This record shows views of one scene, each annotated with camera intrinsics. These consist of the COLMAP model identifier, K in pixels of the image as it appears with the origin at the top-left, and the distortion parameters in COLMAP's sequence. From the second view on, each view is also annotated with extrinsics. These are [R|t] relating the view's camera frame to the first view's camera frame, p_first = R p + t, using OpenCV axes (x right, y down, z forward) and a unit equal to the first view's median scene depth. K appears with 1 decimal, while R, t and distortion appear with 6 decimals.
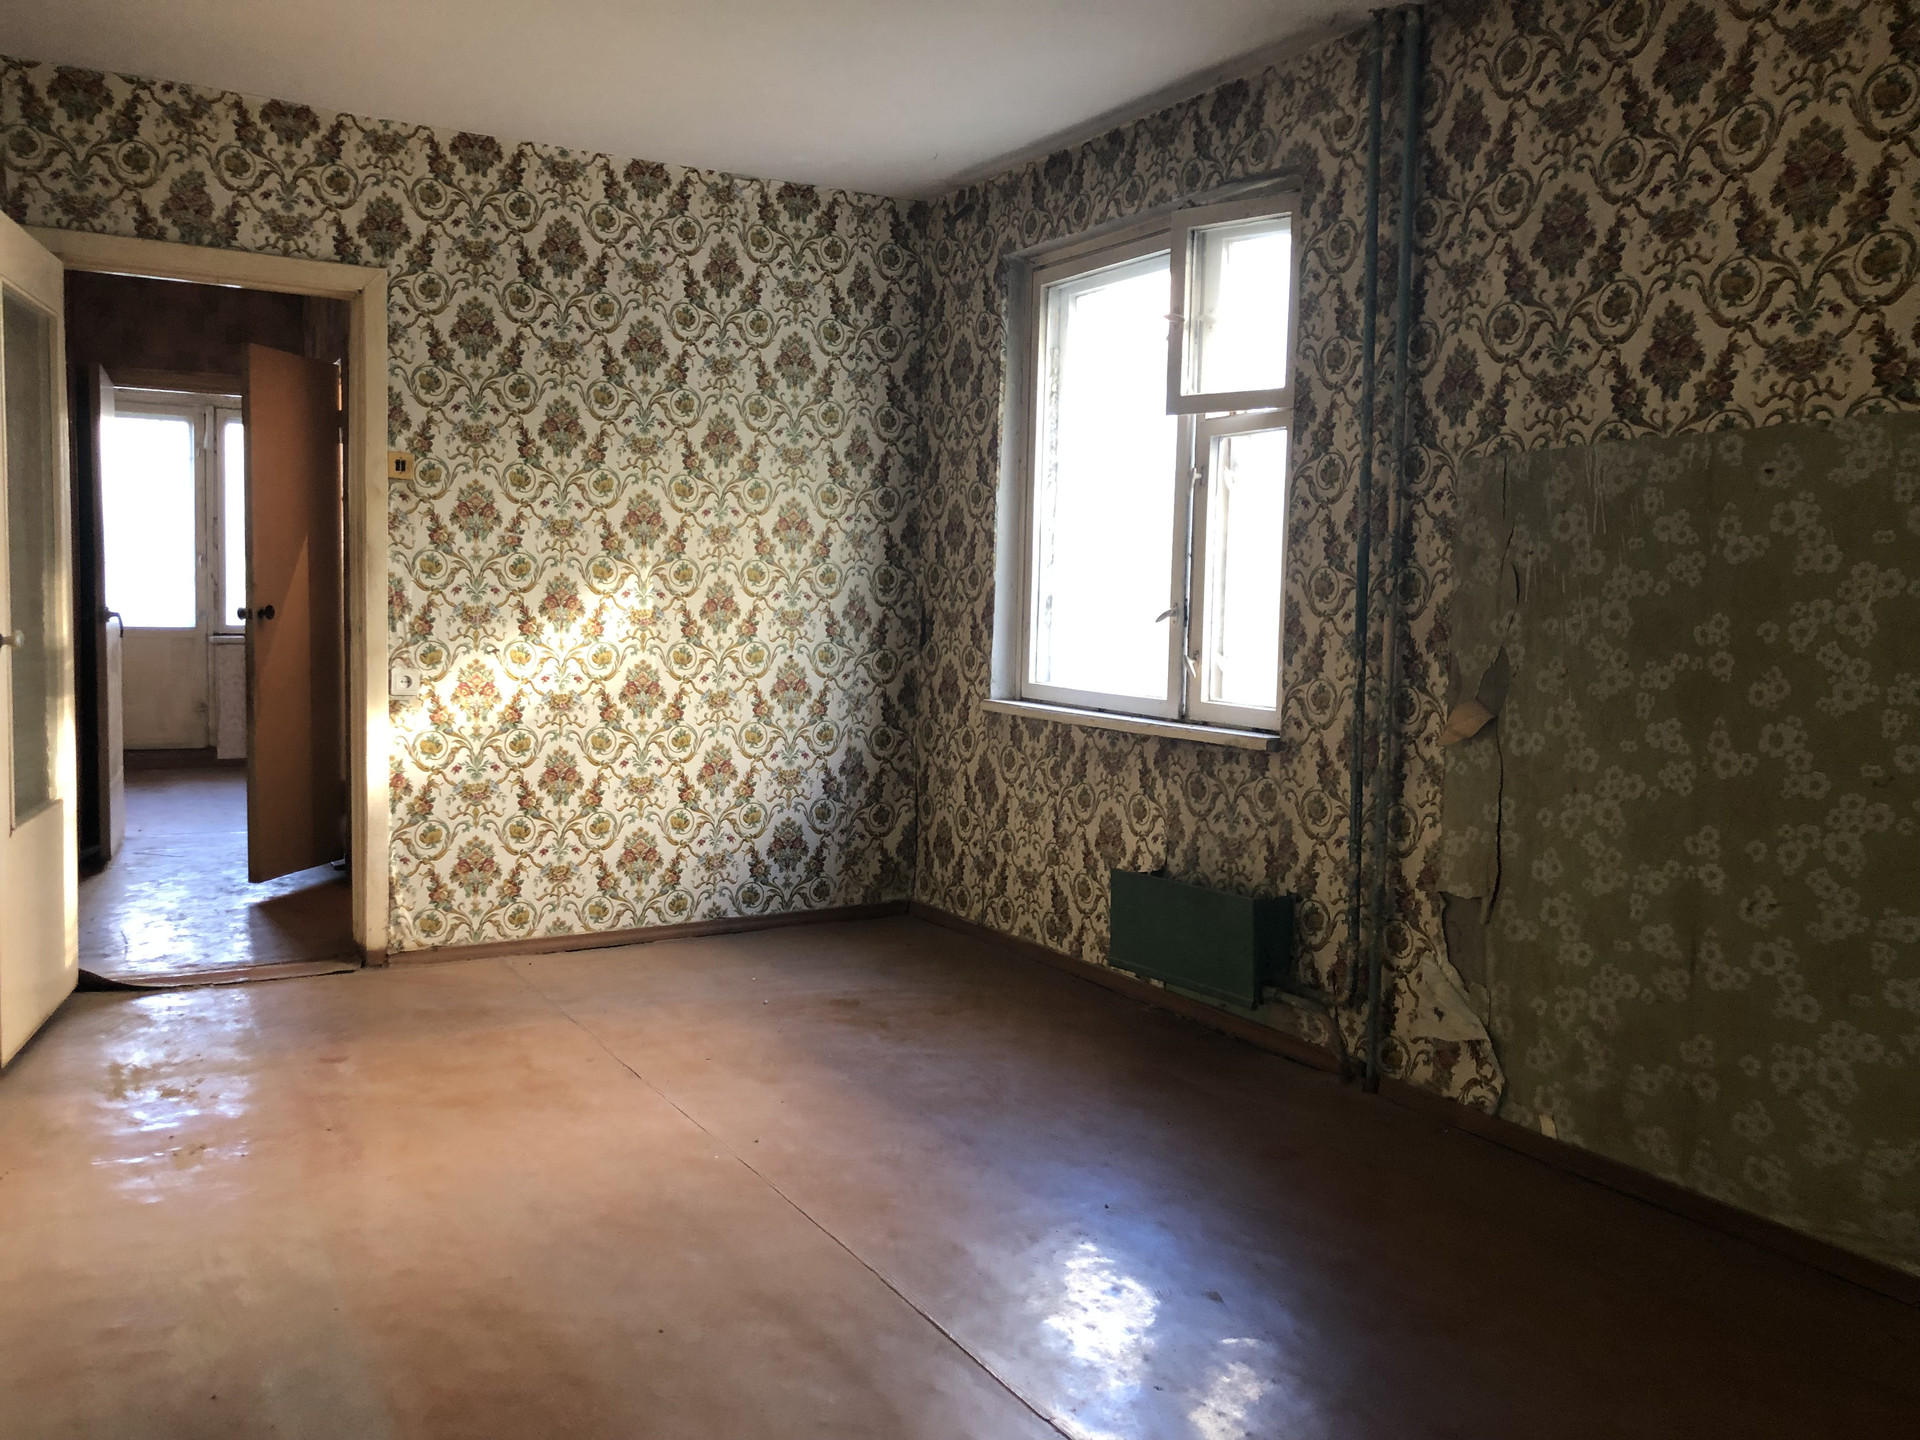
lens RADIAL K [[1601.6, 0, 951.3], [0, 1601.6, 724.2], [0, 0, 1]] dist [0.002691, 0.005585]
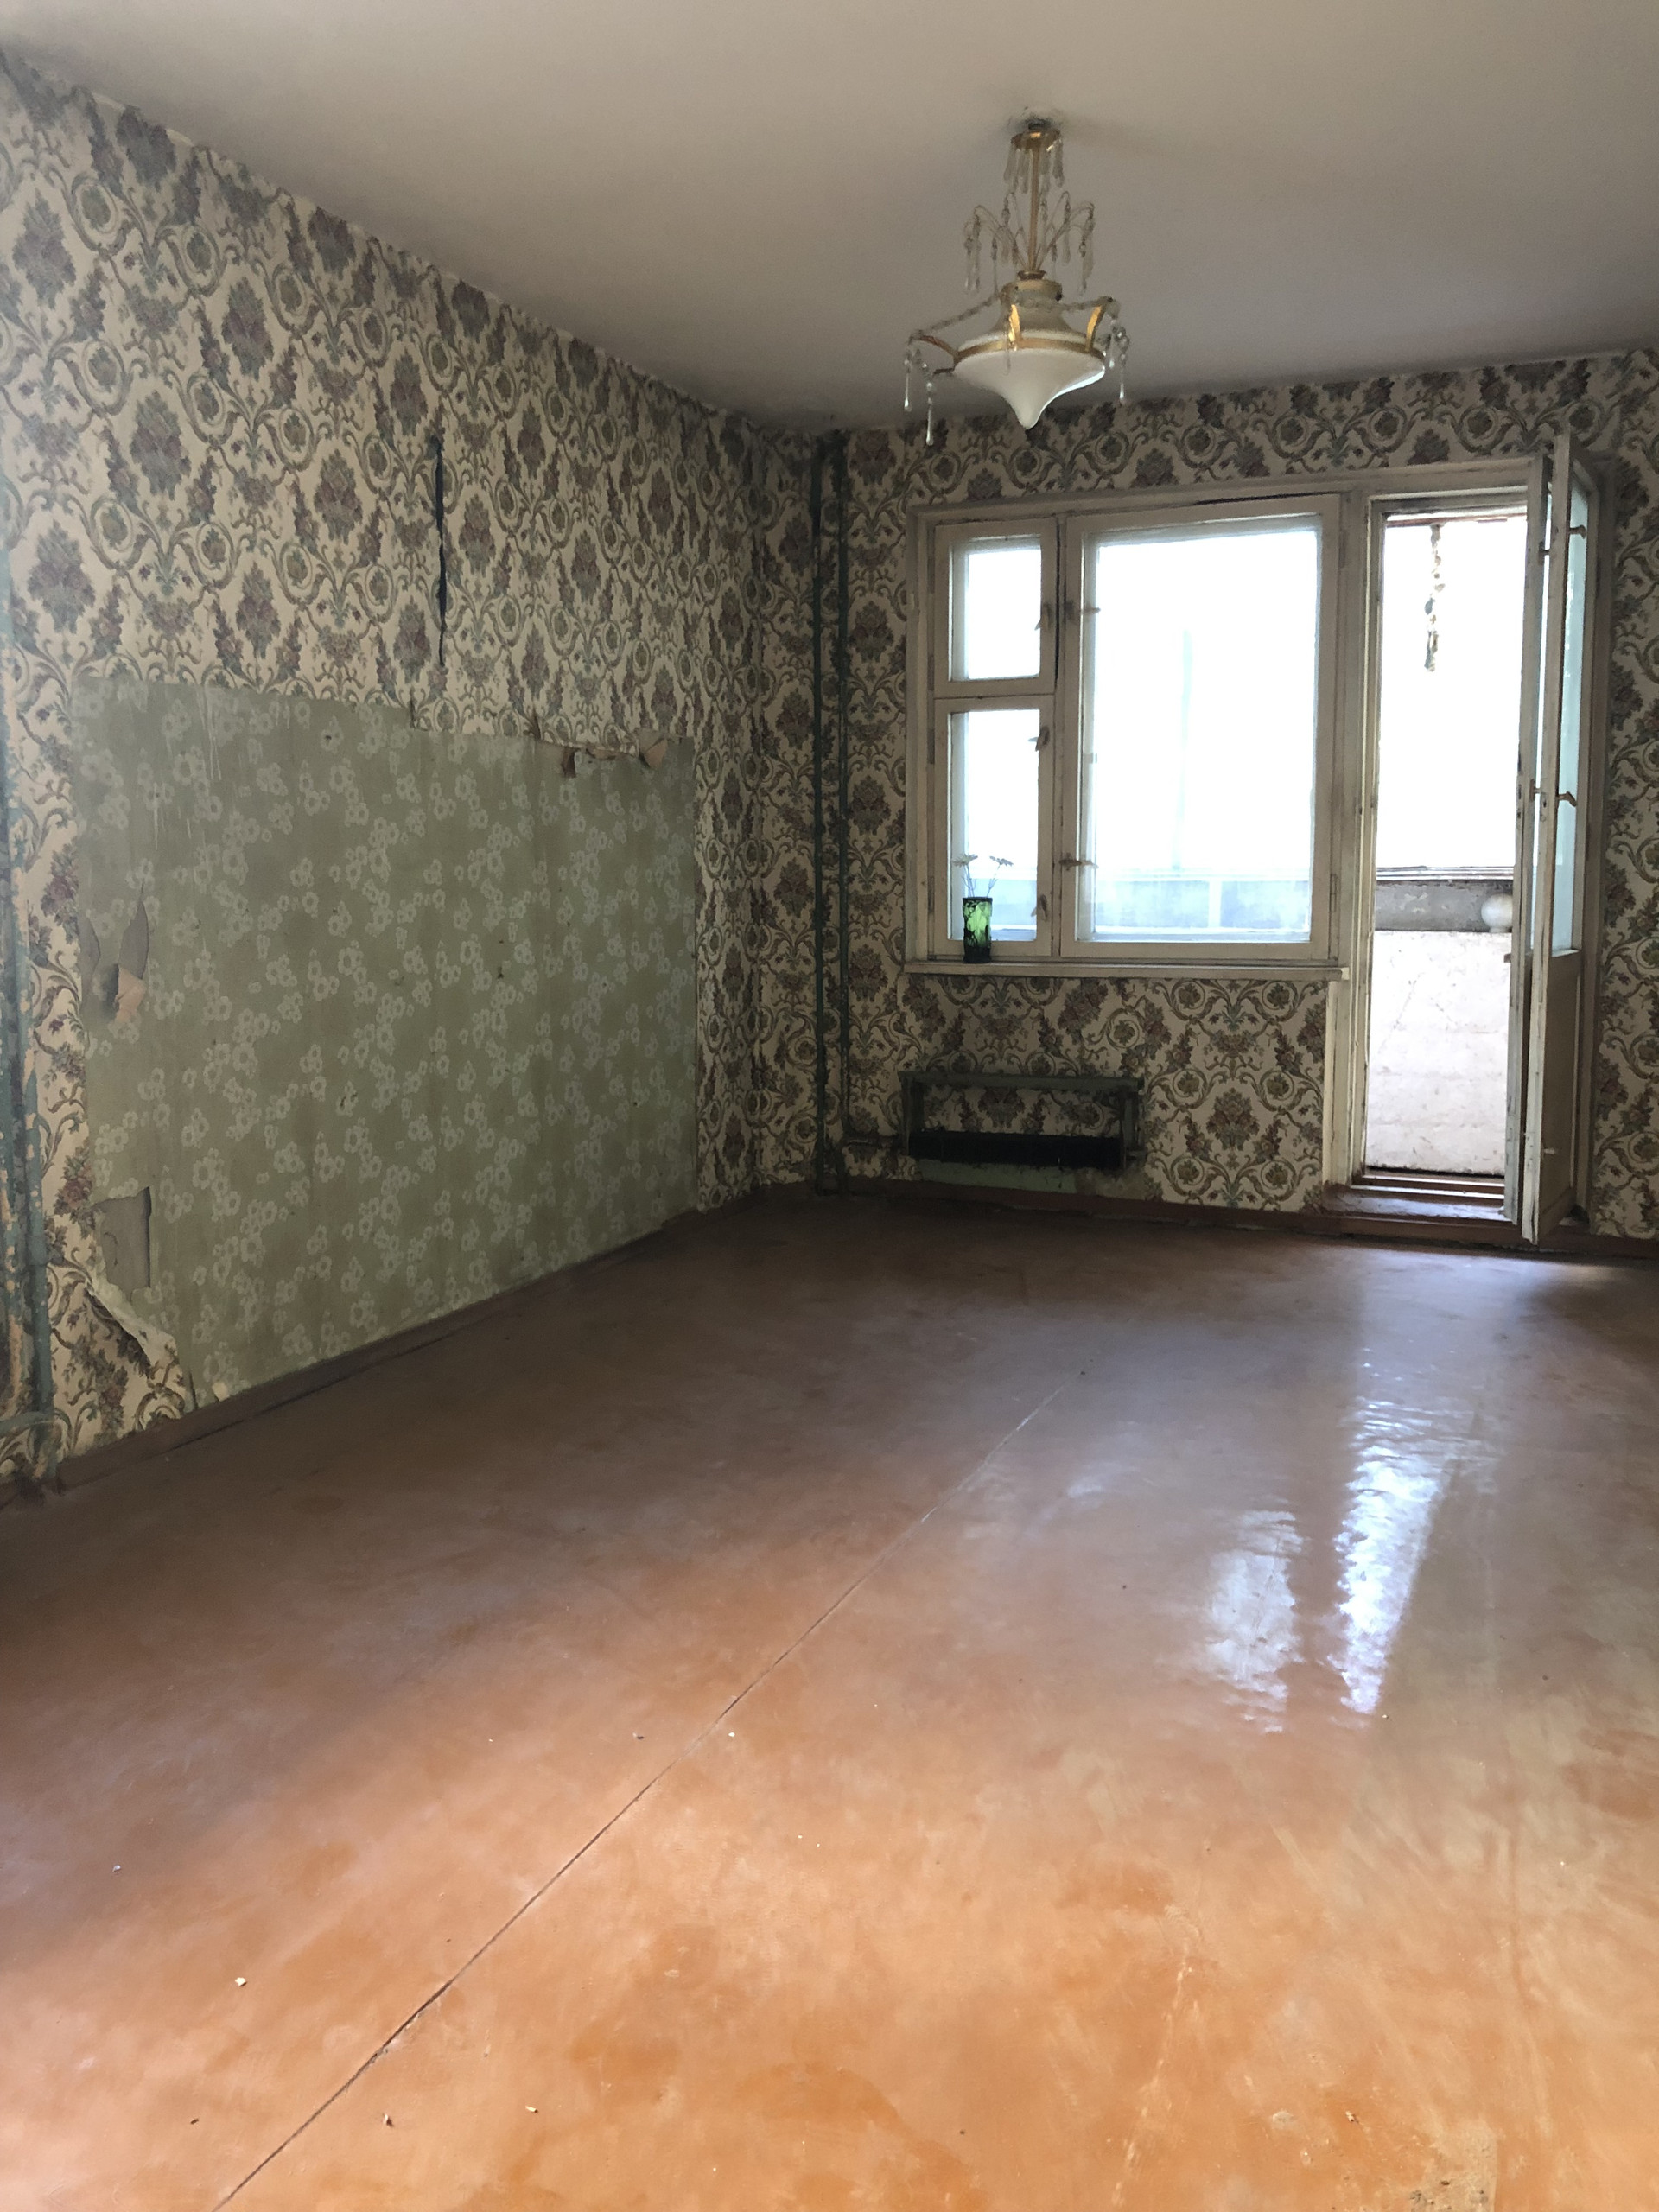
lens RADIAL K [[1845.2, 0, 821.1], [0, 1845.2, 1094.7], [0, 0, 1]] dist [0.002691, 0.005585]
pose [[-0.613581, -0.121257, 0.780266, -0.747322], [0.047025, 0.980774, 0.189396, -0.127871], [-0.788230, 0.152901, -0.596082, 1.433111]]
